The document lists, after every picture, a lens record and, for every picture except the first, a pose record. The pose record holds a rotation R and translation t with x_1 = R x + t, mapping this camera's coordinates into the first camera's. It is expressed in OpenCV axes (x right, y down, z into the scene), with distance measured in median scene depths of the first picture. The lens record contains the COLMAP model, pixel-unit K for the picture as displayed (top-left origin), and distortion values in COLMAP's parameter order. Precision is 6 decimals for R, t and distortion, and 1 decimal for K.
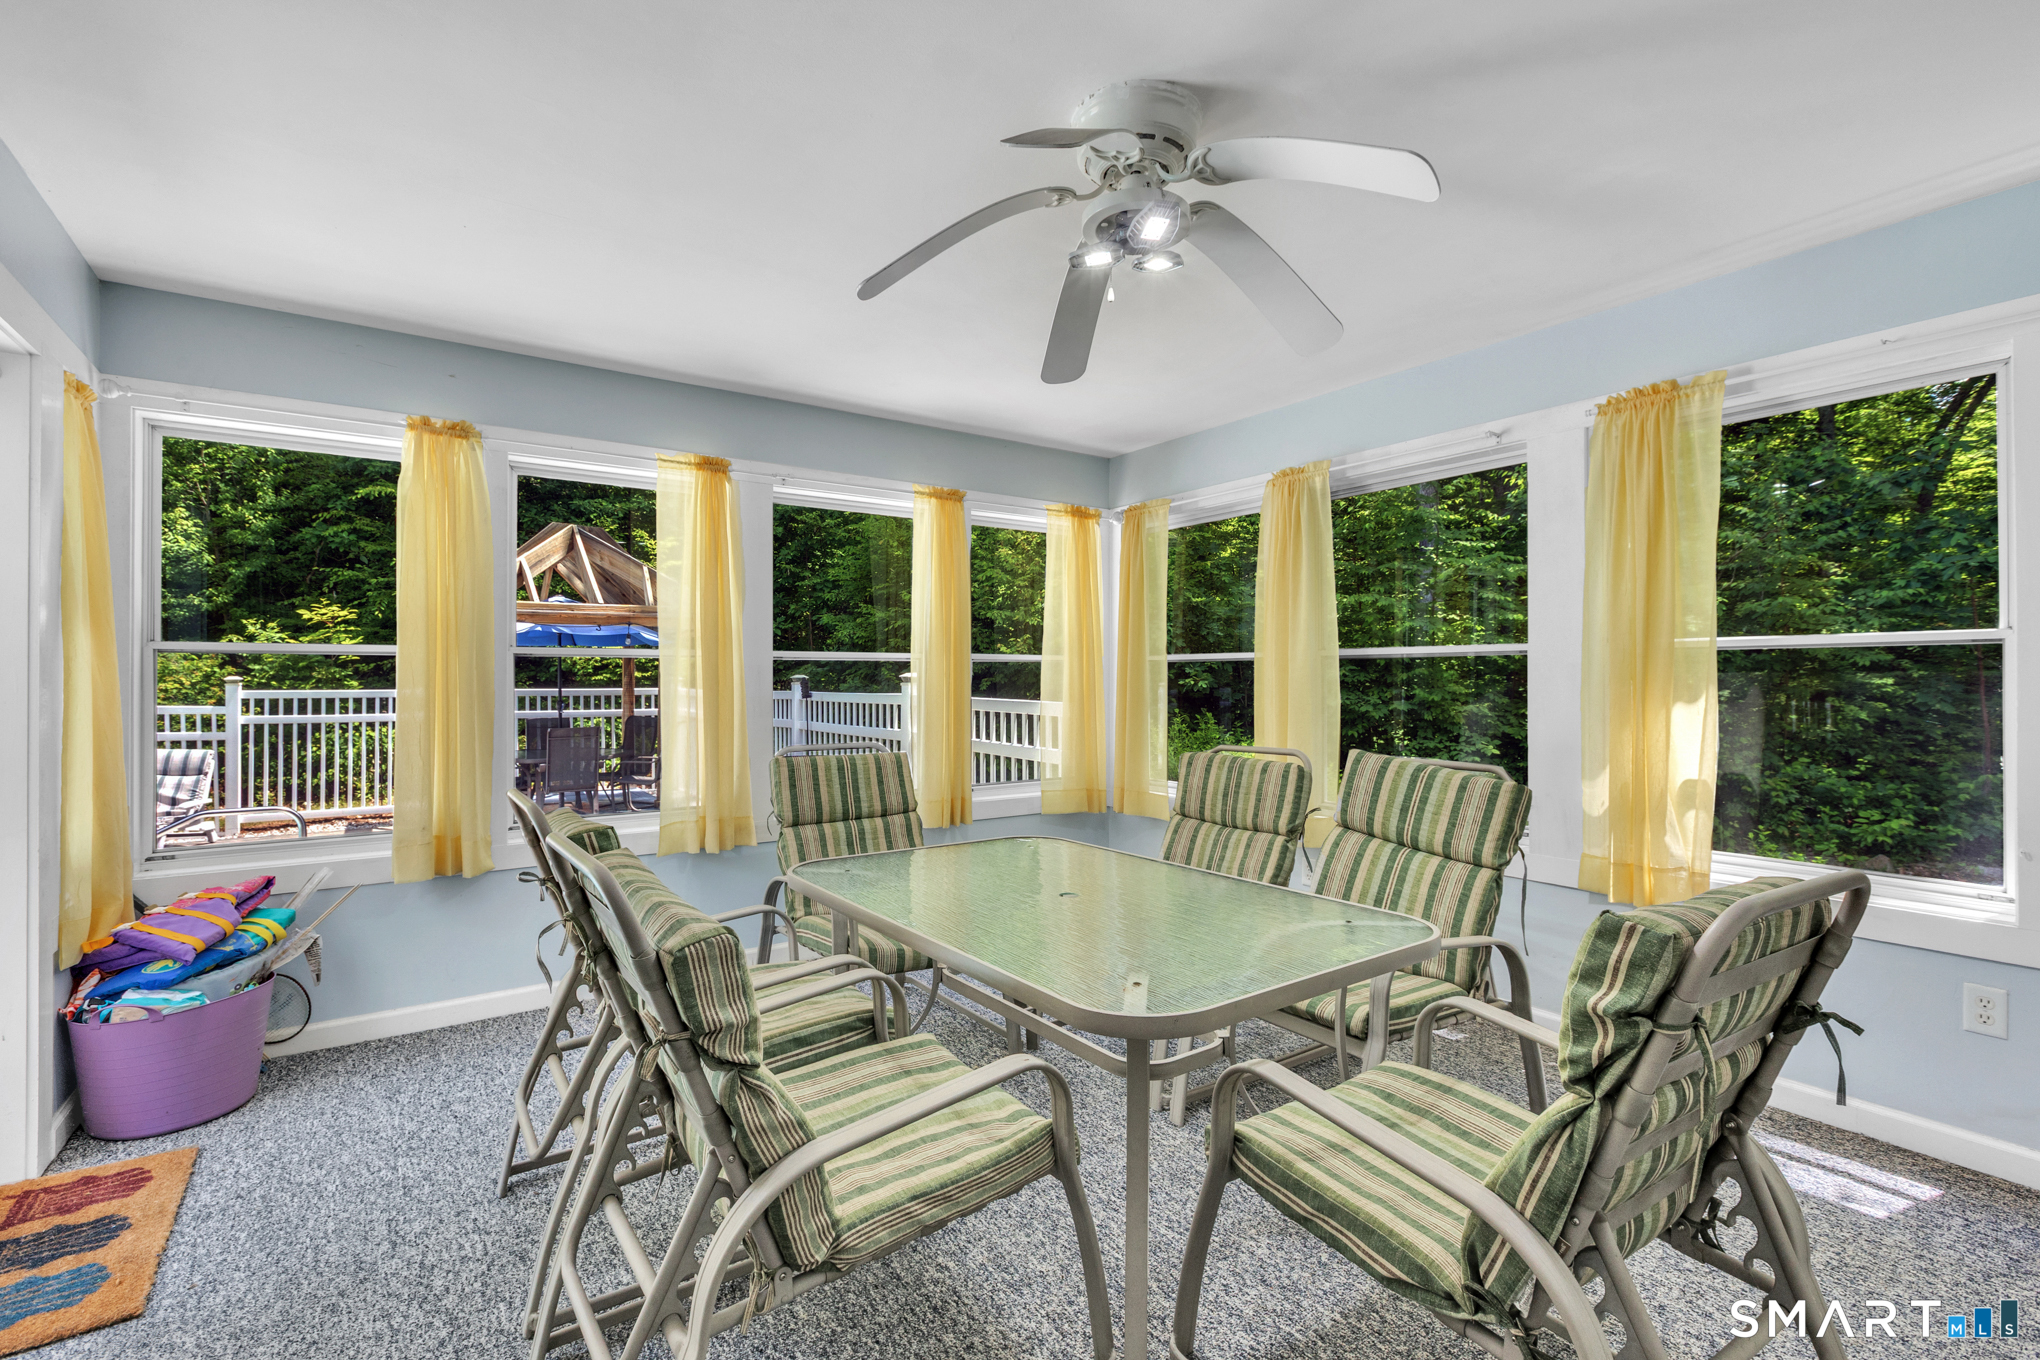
lens RADIAL K [[930.2, 0, 1020.7], [0, 930.2, 685.0], [0, 0, 1]] dist [0.000310, -0.000067]
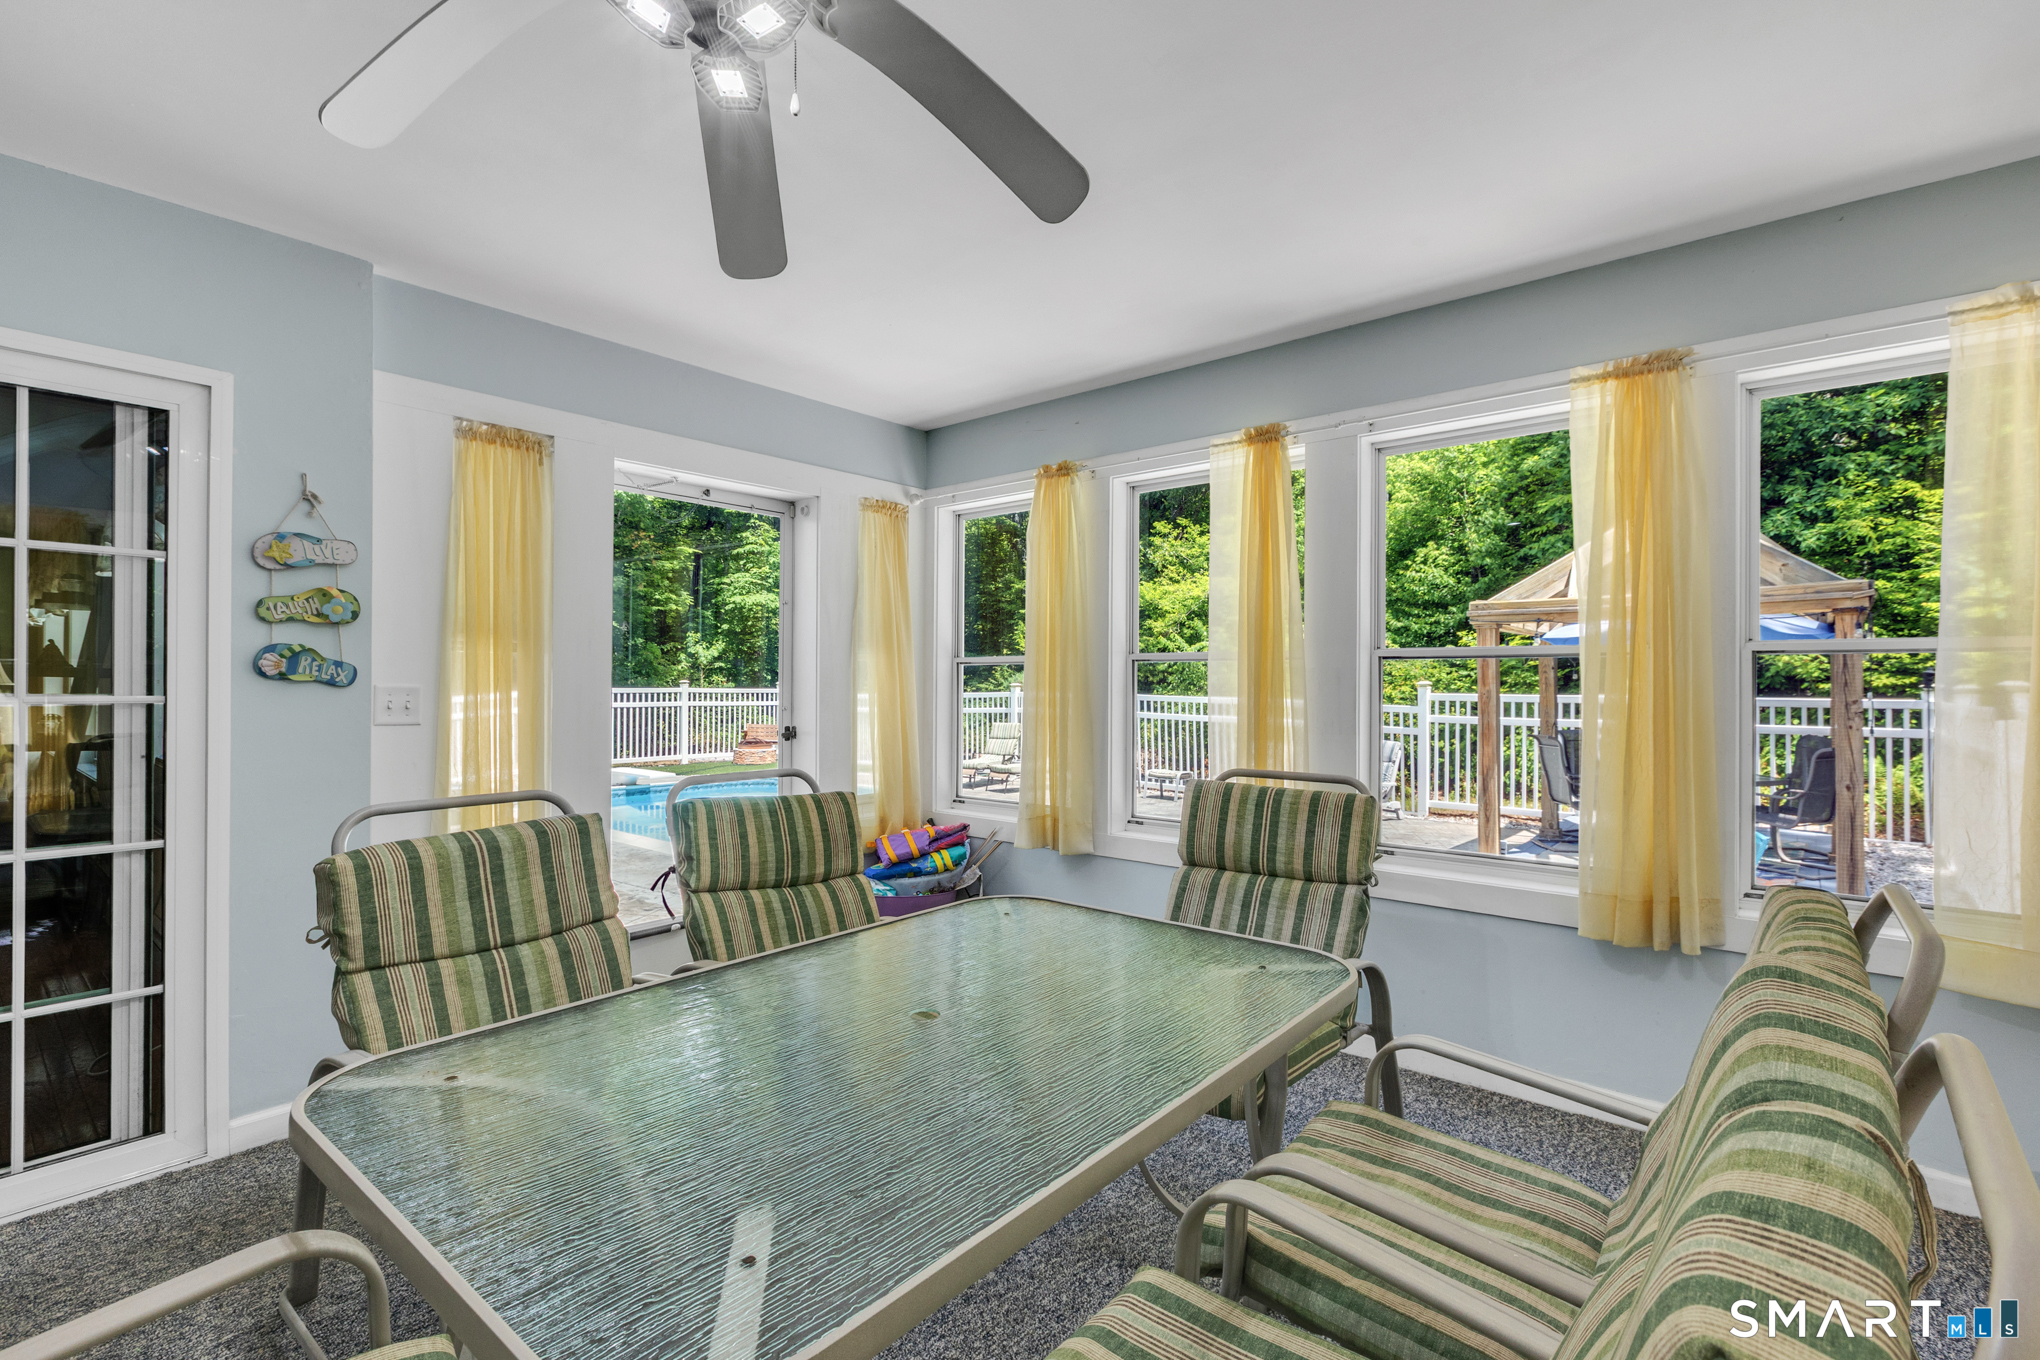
lens RADIAL K [[930.2, 0, 1020.7], [0, 930.2, 685.0], [0, 0, 1]] dist [0.000310, -0.000067]
pose [[0.249325, 0.004661, -0.968409, 0.377236], [-0.010135, 0.999946, 0.002204, -0.004714], [0.968367, 0.009265, 0.249359, 0.485022]]
